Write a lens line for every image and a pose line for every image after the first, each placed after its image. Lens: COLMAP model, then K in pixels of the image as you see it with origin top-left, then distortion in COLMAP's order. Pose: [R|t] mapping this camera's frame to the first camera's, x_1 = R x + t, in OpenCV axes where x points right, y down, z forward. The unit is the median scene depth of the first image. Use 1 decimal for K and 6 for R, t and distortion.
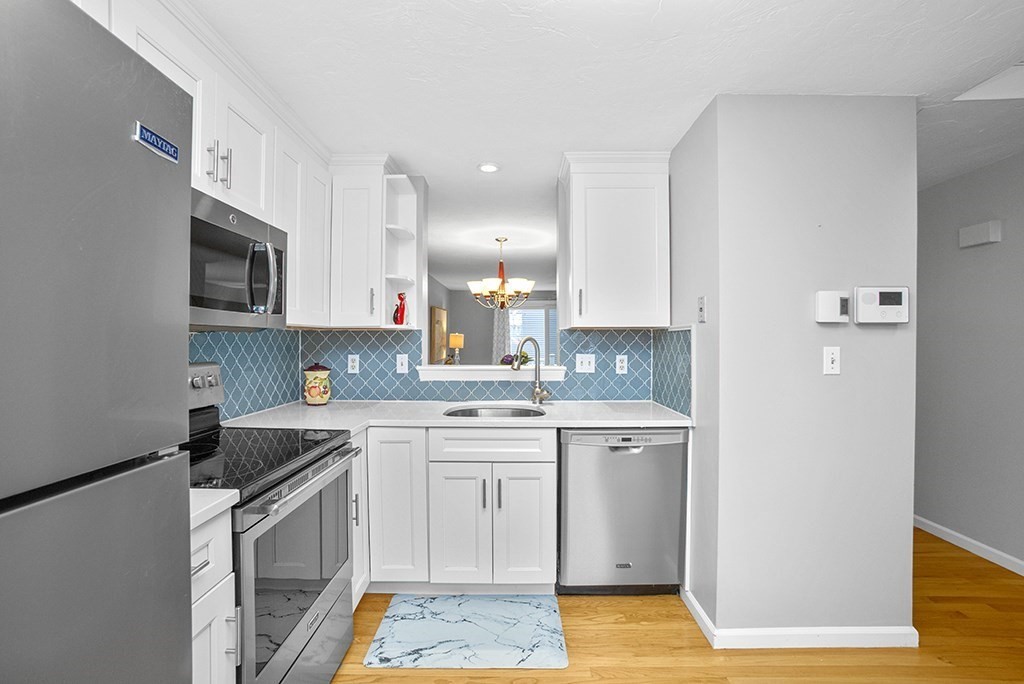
lens RADIAL K [[450.4, 0, 508.8], [0, 450.4, 338.4], [0, 0, 1]] dist [-0.075512, 0.027081]
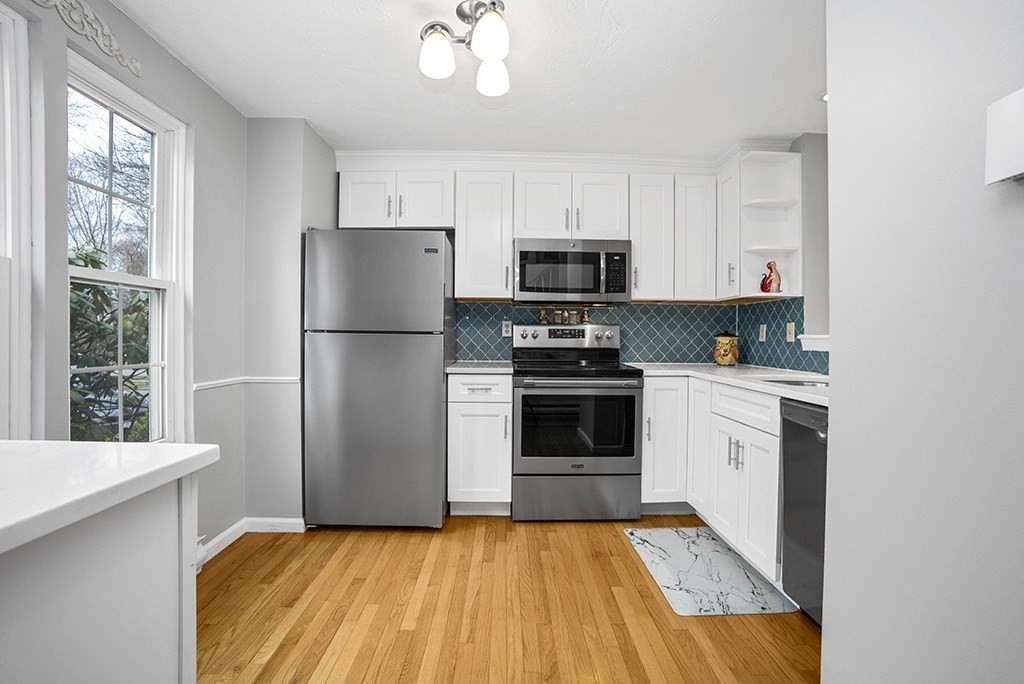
lens RADIAL K [[450.4, 0, 508.8], [0, 450.4, 338.4], [0, 0, 1]] dist [-0.075512, 0.027081]
pose [[0.018444, 0.009315, -0.999787, 0.768076], [-0.004282, 0.999948, 0.009238, 0.068106], [0.999821, 0.004111, 0.018483, 0.391154]]
